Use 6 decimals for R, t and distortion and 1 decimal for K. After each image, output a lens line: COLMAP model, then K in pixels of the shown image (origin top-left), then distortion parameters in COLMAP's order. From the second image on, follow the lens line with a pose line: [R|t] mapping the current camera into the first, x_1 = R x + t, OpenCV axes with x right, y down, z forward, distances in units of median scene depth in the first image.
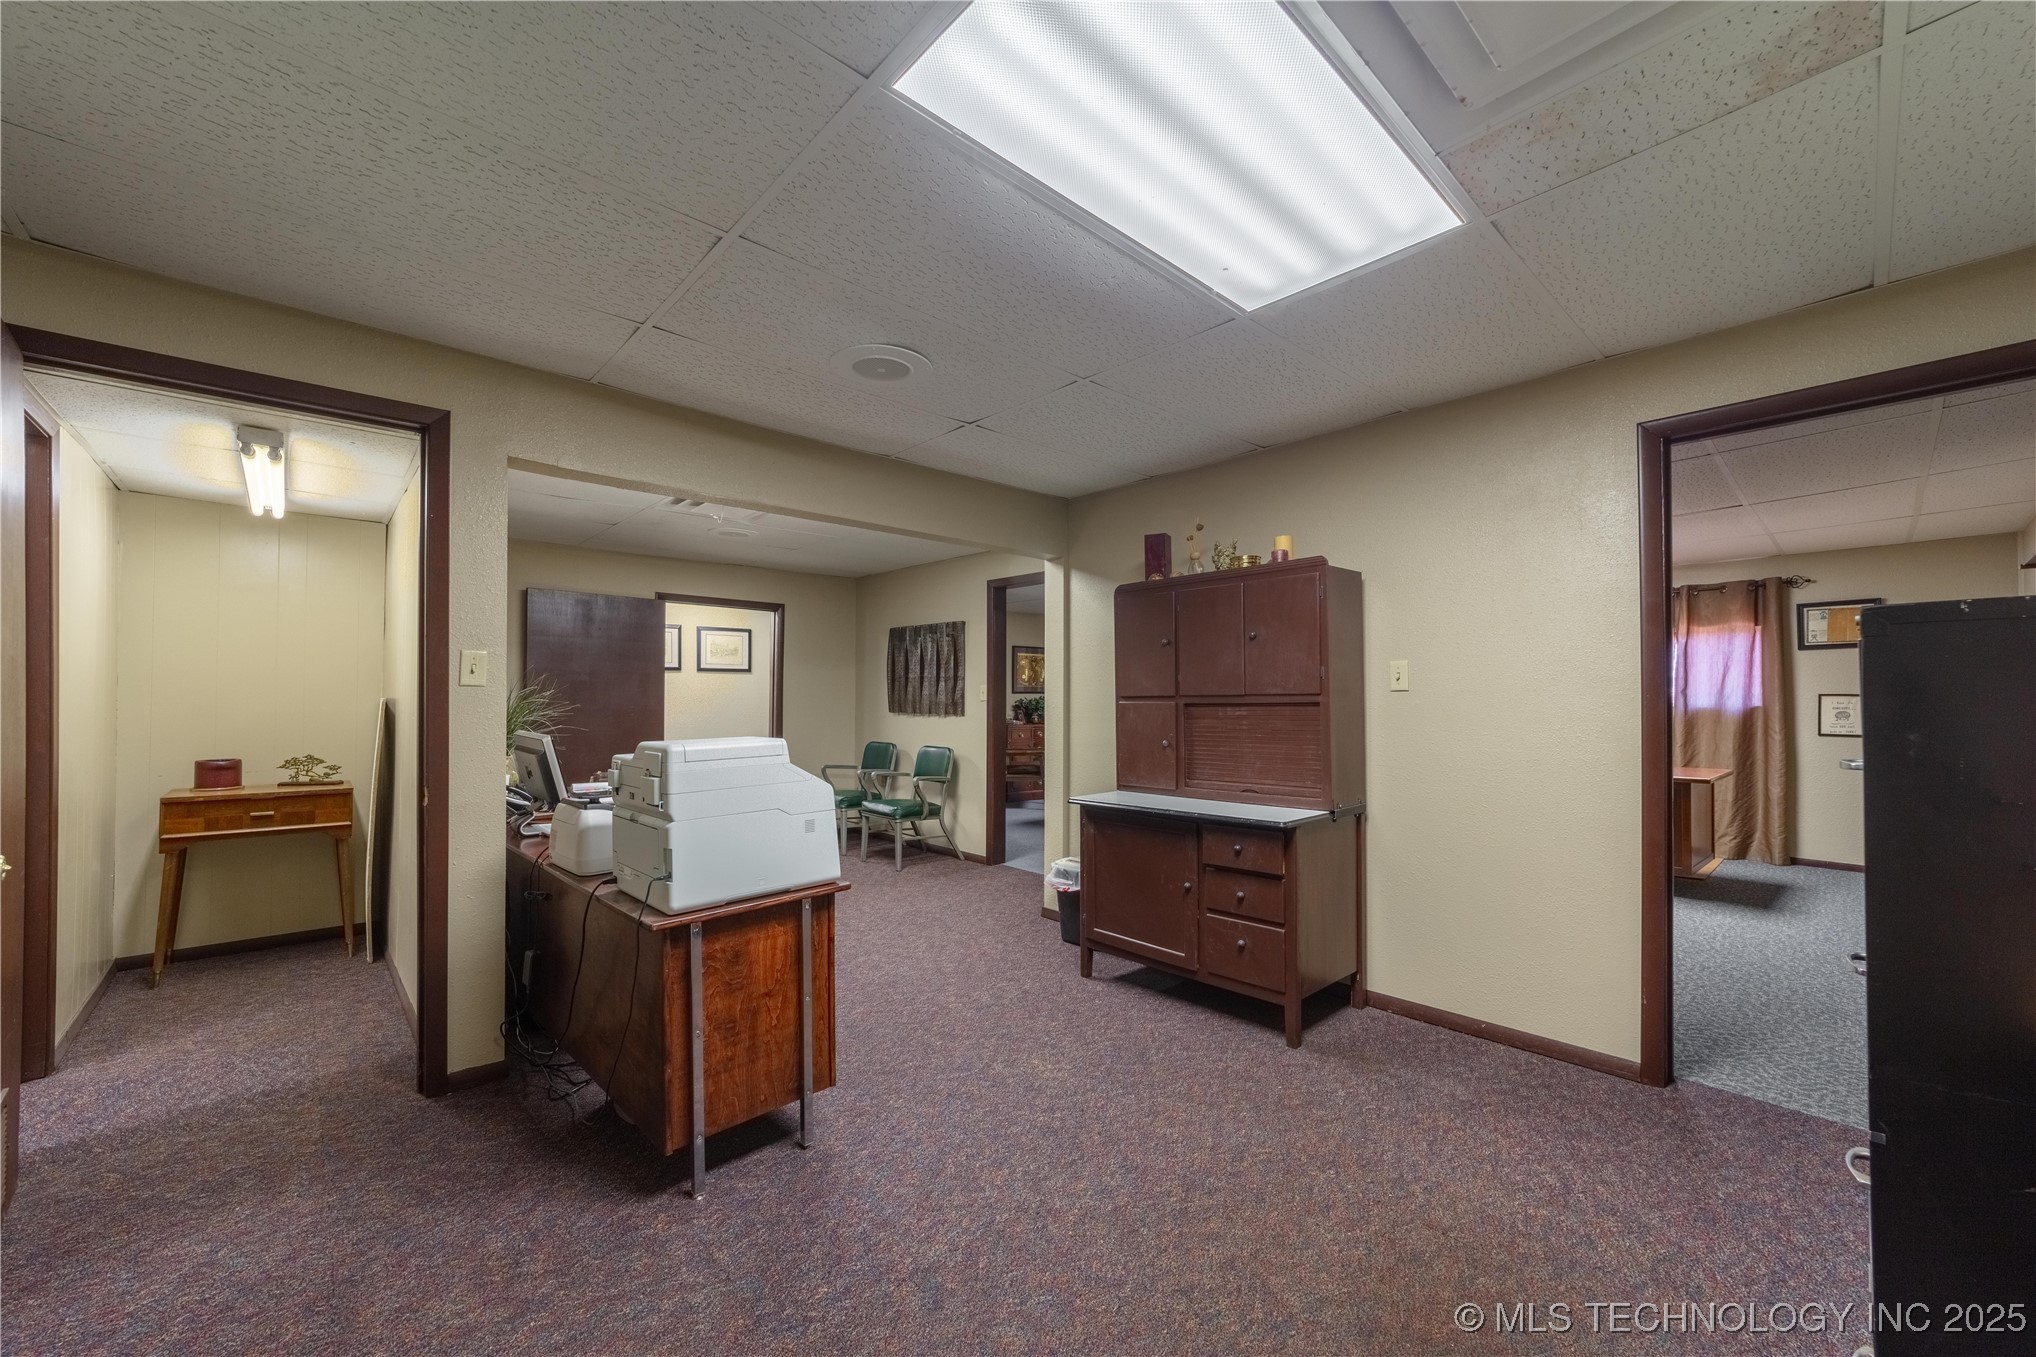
lens RADIAL K [[792.1, 0, 1016.2], [0, 792.1, 697.0], [0, 0, 1]] dist [-0.000057, 0.000792]
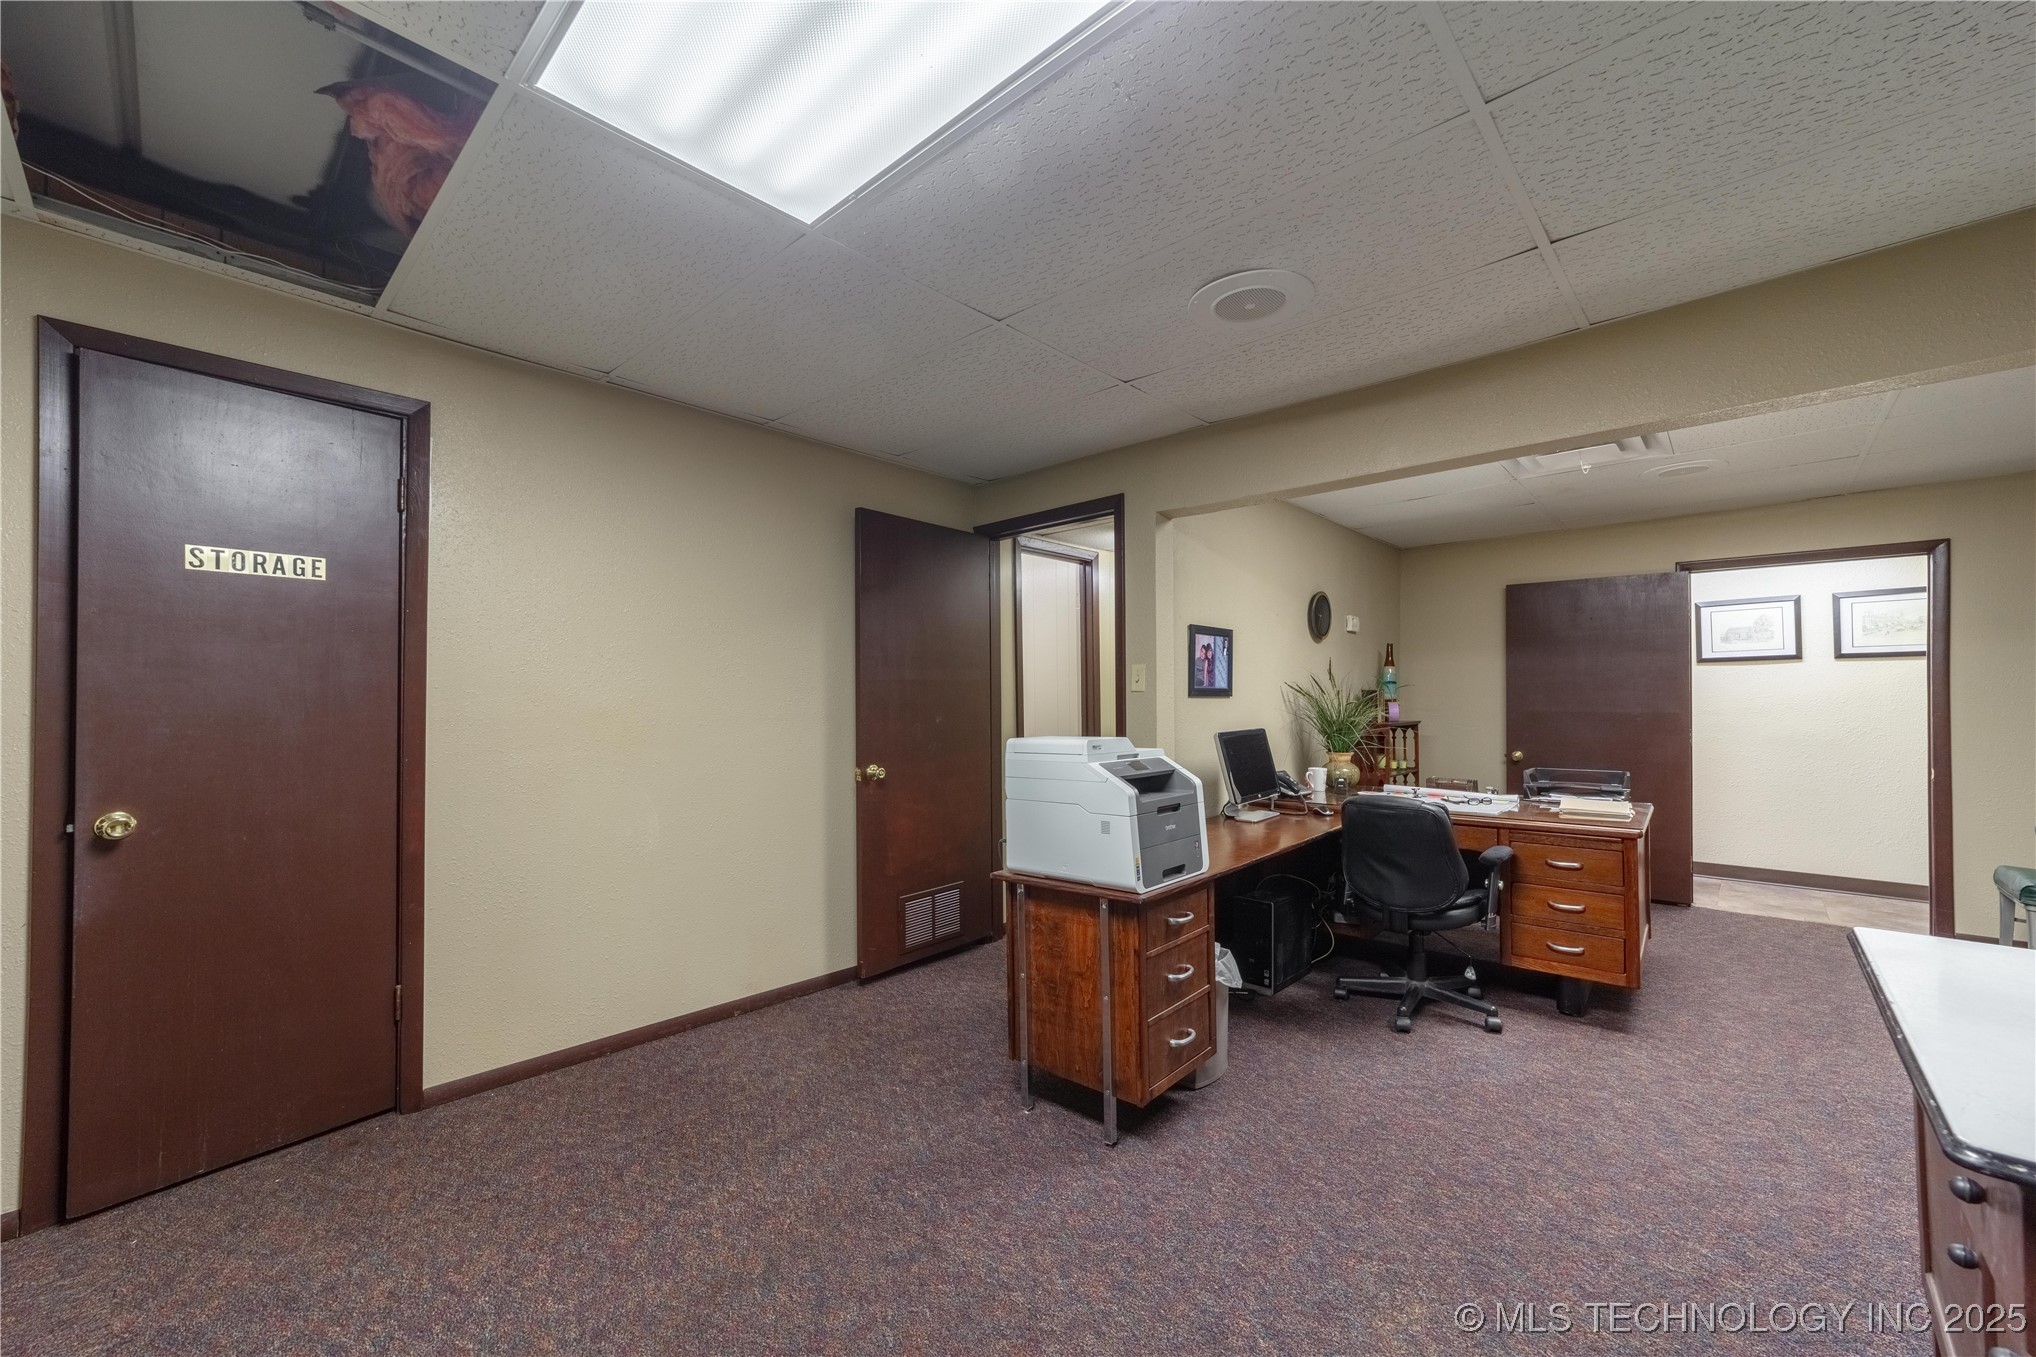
lens RADIAL K [[792.1, 0, 1016.2], [0, 792.1, 697.0], [0, 0, 1]] dist [-0.000057, 0.000792]
pose [[0.080519, -0.005006, -0.996740, 0.648769], [0.005162, 0.999976, -0.004605, 0.000041], [0.996740, -0.004774, 0.080543, 0.707195]]
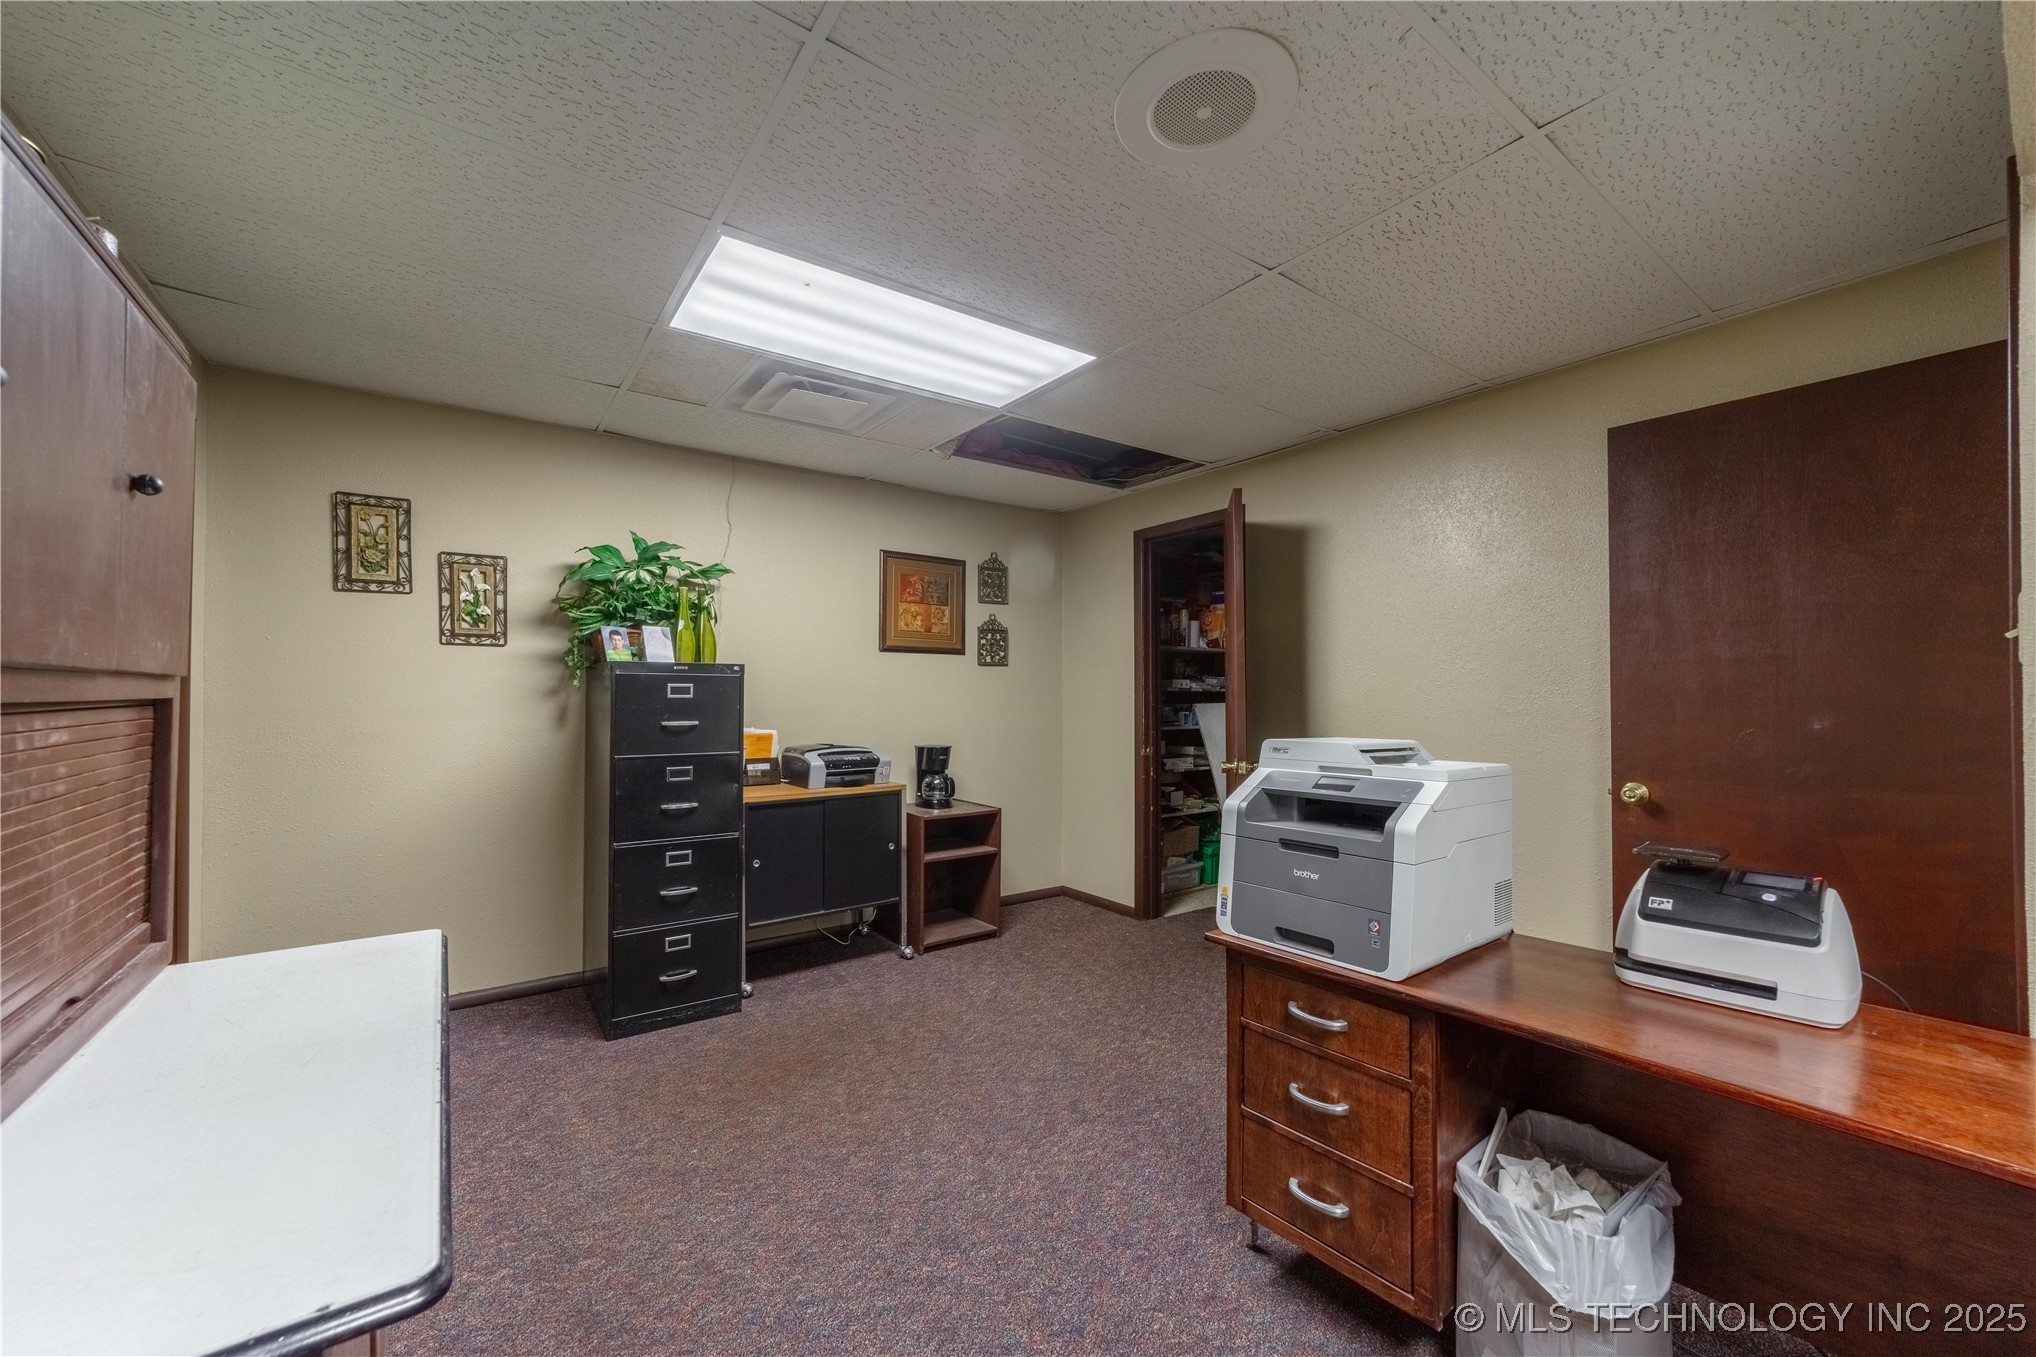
lens RADIAL K [[793.5, 0, 1019.5], [0, 793.5, 683.7], [0, 0, 1]] dist [-0.001900, 0.000060]
pose [[-0.994103, 0.002664, 0.108408, -0.105102], [0.000339, 0.999770, -0.021460, 0.009480], [-0.108440, -0.021297, -0.993875, 1.626049]]
